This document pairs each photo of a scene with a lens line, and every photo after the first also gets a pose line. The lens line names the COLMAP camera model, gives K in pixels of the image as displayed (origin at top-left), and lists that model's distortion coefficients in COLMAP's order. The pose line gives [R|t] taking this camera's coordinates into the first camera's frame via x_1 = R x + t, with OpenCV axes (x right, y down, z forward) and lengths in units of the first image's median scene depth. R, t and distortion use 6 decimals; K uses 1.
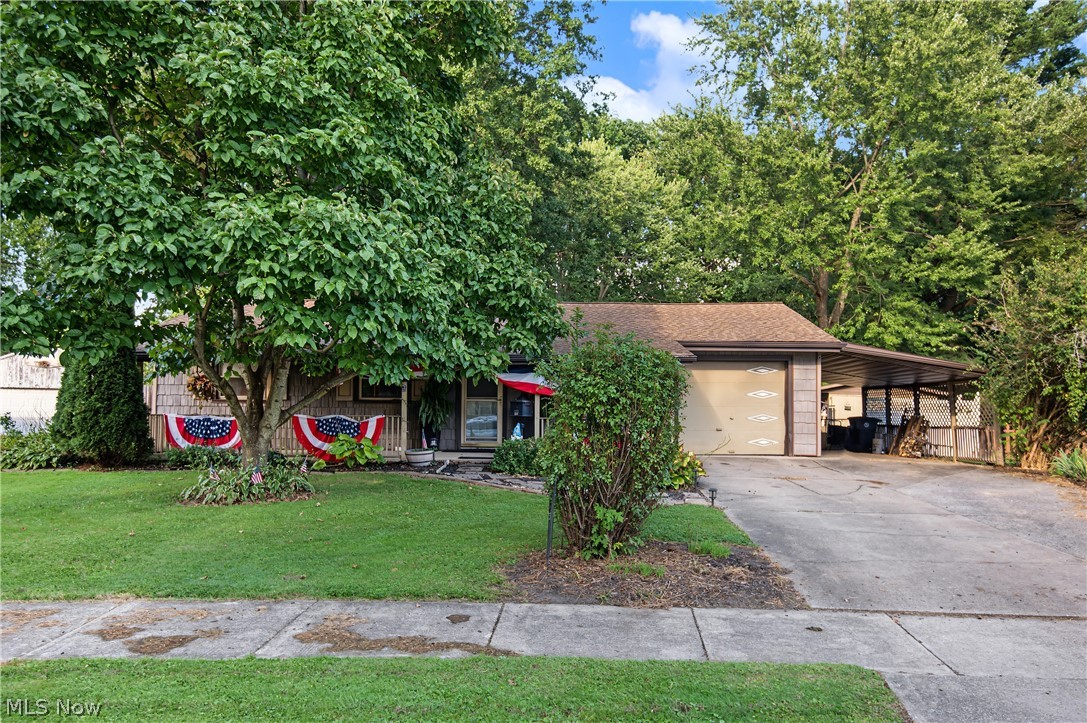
lens RADIAL K [[814.8, 0, 549.2], [0, 814.8, 371.5], [0, 0, 1]] dist [0.028230, -0.019549]
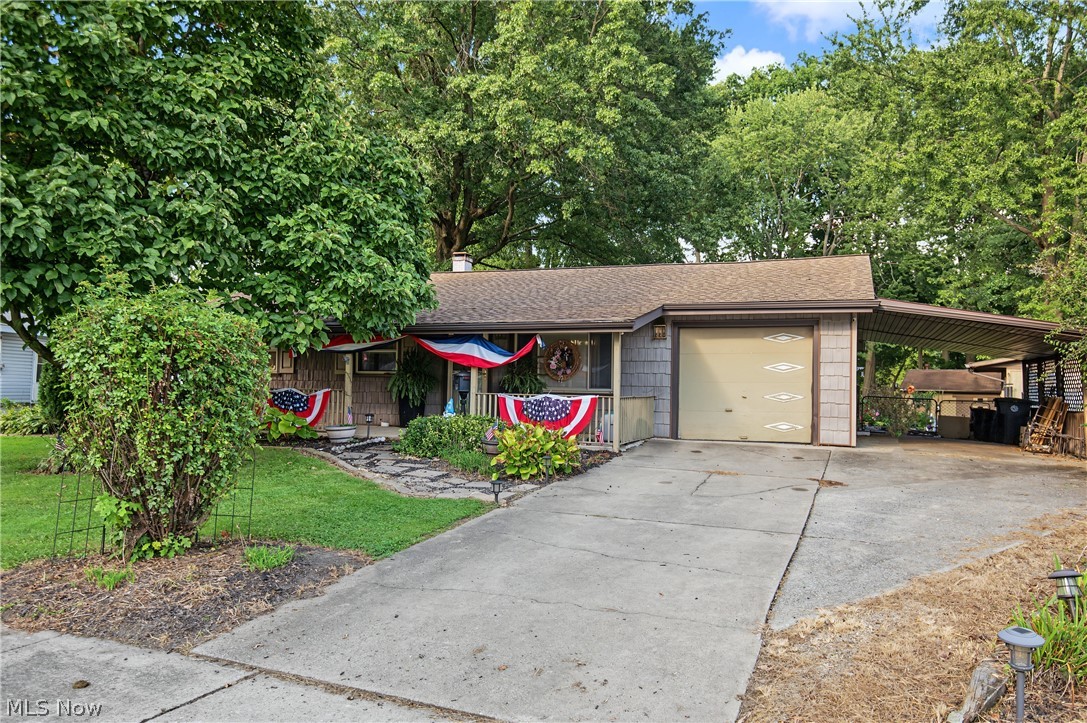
lens RADIAL K [[814.8, 0, 542.0], [0, 814.8, 349.7], [0, 0, 1]] dist [0.028230, -0.019549]
pose [[0.937624, -0.008330, -0.347550, 0.322874], [0.008729, 0.999962, -0.000419, 0.008762], [0.347540, -0.002641, 0.937661, 0.160341]]
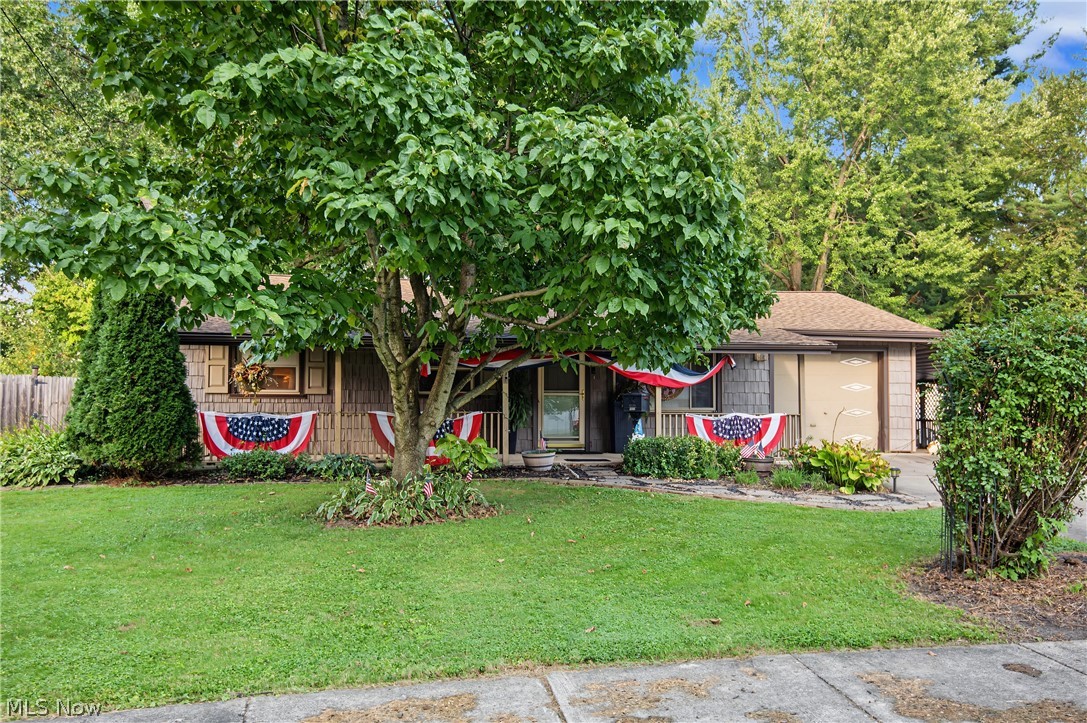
lens RADIAL K [[814.8, 0, 502.3], [0, 814.8, 390.9], [0, 0, 1]] dist [0.028230, -0.019549]
pose [[0.977439, -0.000915, 0.211217, -0.341224], [-0.003758, 0.999757, 0.021723, 0.013445], [-0.211186, -0.022027, 0.977198, 0.166201]]
